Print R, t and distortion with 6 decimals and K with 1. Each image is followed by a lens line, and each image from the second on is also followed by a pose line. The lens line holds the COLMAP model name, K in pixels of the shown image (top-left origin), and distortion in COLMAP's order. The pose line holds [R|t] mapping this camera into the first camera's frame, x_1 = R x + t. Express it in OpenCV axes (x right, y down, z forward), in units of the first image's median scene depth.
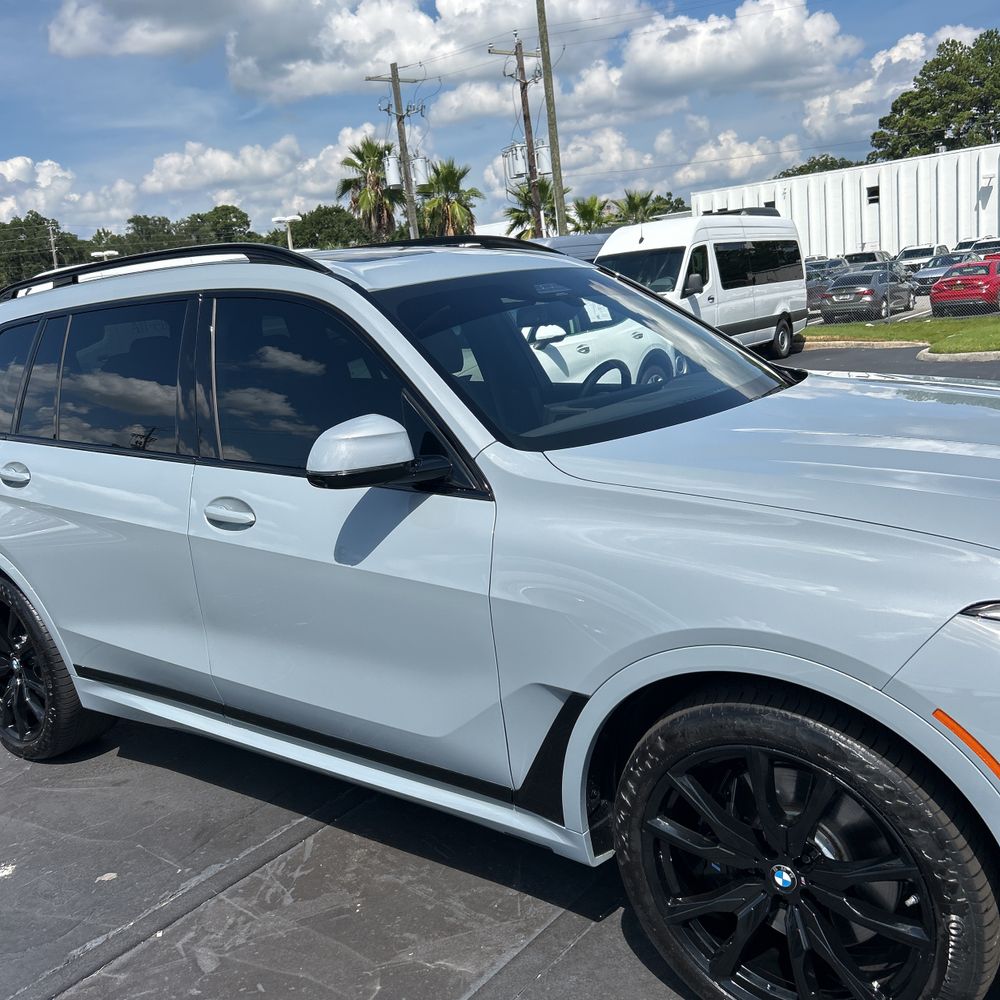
lens RADIAL K [[1016.9, 0, 498.3], [0, 1016.9, 499.6], [0, 0, 1]] dist [0.016905, 0.000000]
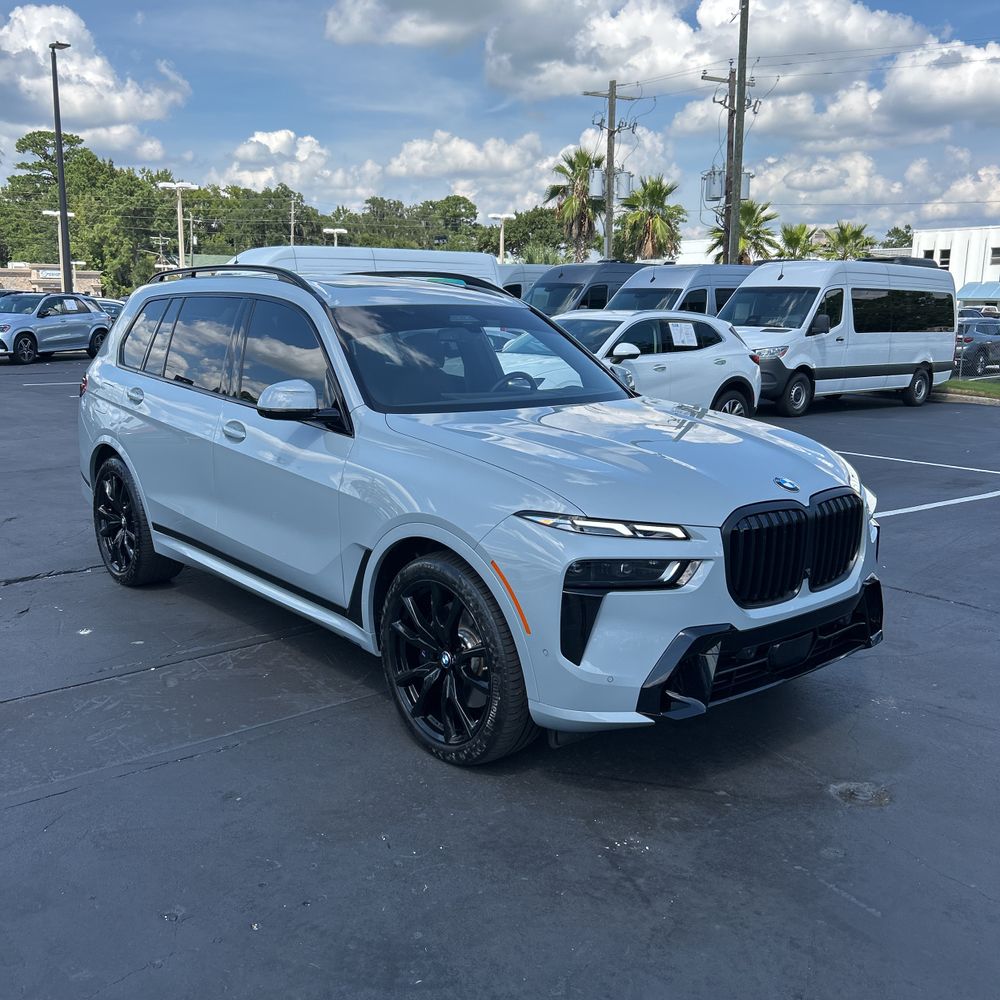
lens RADIAL K [[1016.9, 0, 499.1], [0, 1016.9, 495.5], [0, 0, 1]] dist [0.016905, 0.000000]
pose [[0.972037, 0.149666, -0.180956, 0.450960], [-0.150889, 0.988525, 0.007069, 0.040371], [0.179937, 0.020433, 0.983466, -0.520365]]
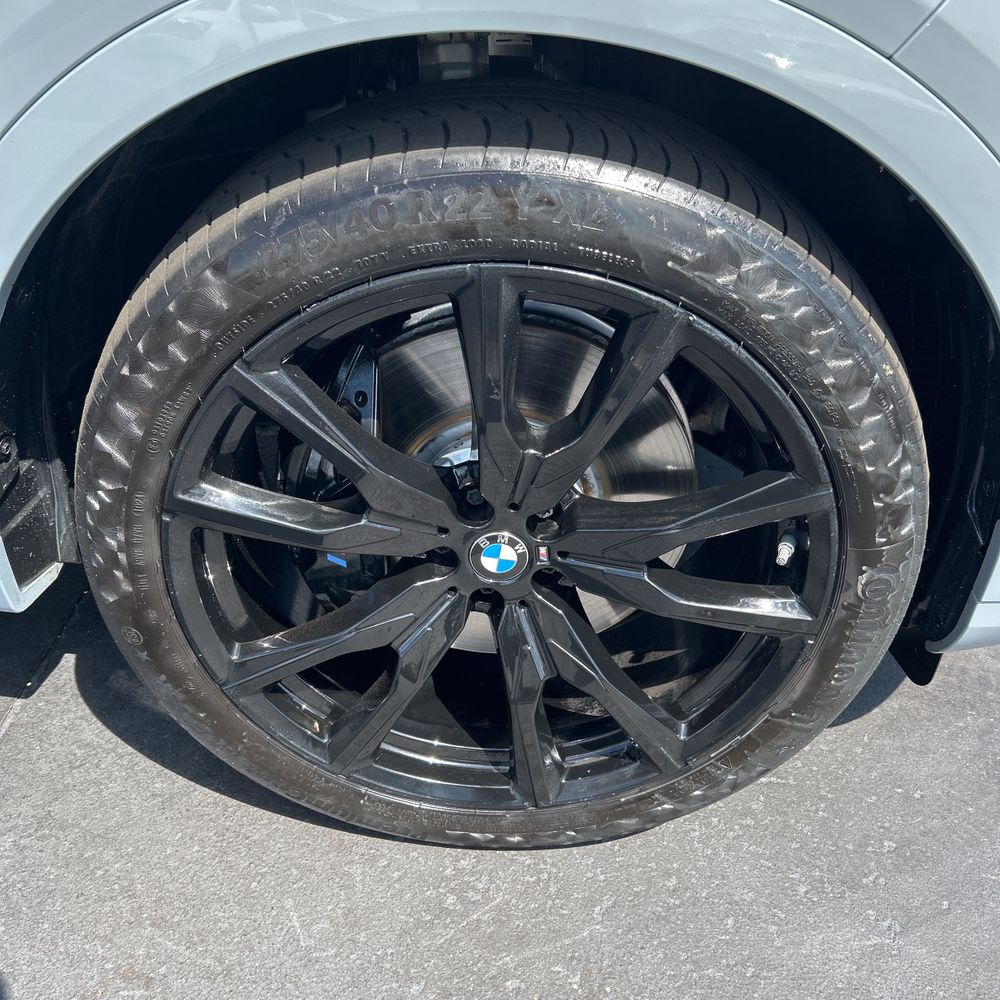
lens RADIAL K [[1016.9, 0, 499.2], [0, 1016.9, 497.9], [0, 0, 1]] dist [0.016905, 0.000000]
pose [[0.793914, -0.188603, 0.578039, 0.011135], [-0.032517, 0.936145, 0.350107, 0.126702], [-0.607159, -0.296751, 0.737086, 0.460136]]
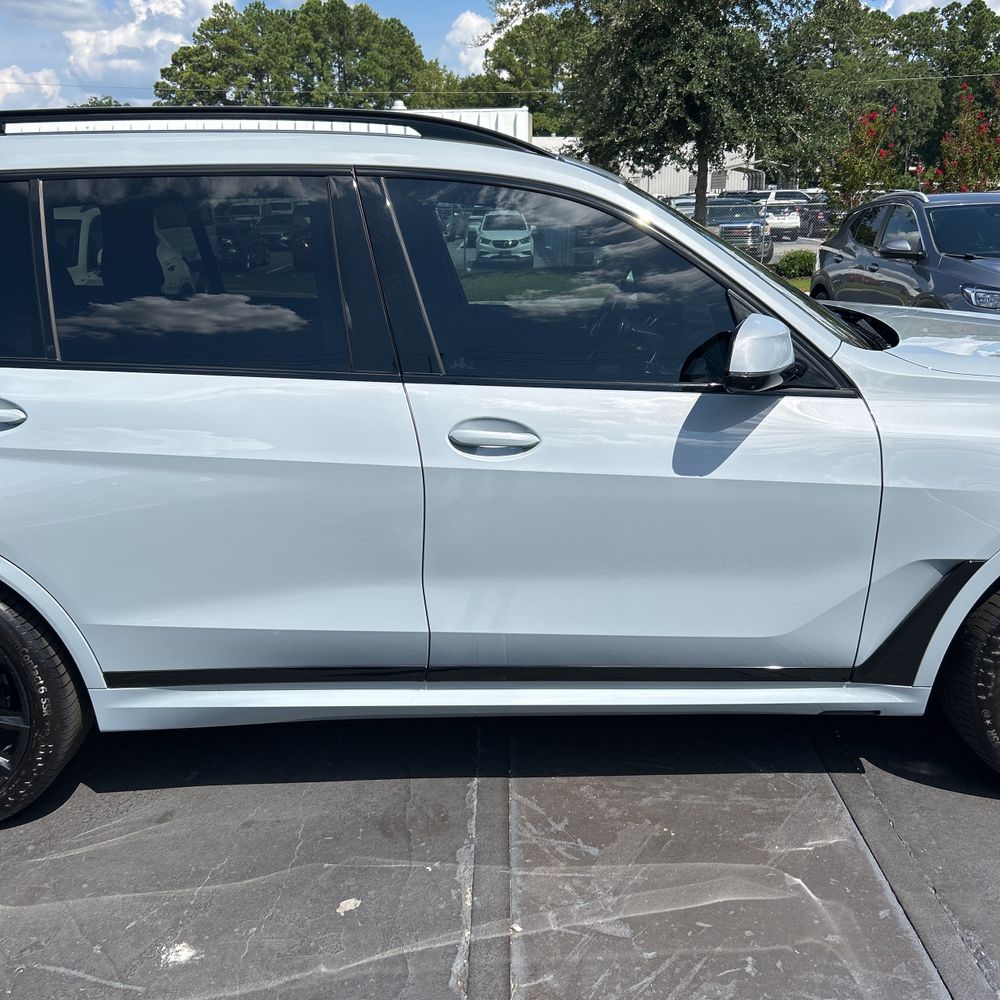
lens RADIAL K [[1016.9, 0, 500.4], [0, 1016.9, 503.8], [0, 0, 1]] dist [0.016905, 0.000000]
pose [[0.782815, -0.089591, 0.615771, -0.771290], [0.059903, 0.995835, 0.068734, 0.012437], [-0.619364, -0.016920, 0.784921, 0.319882]]
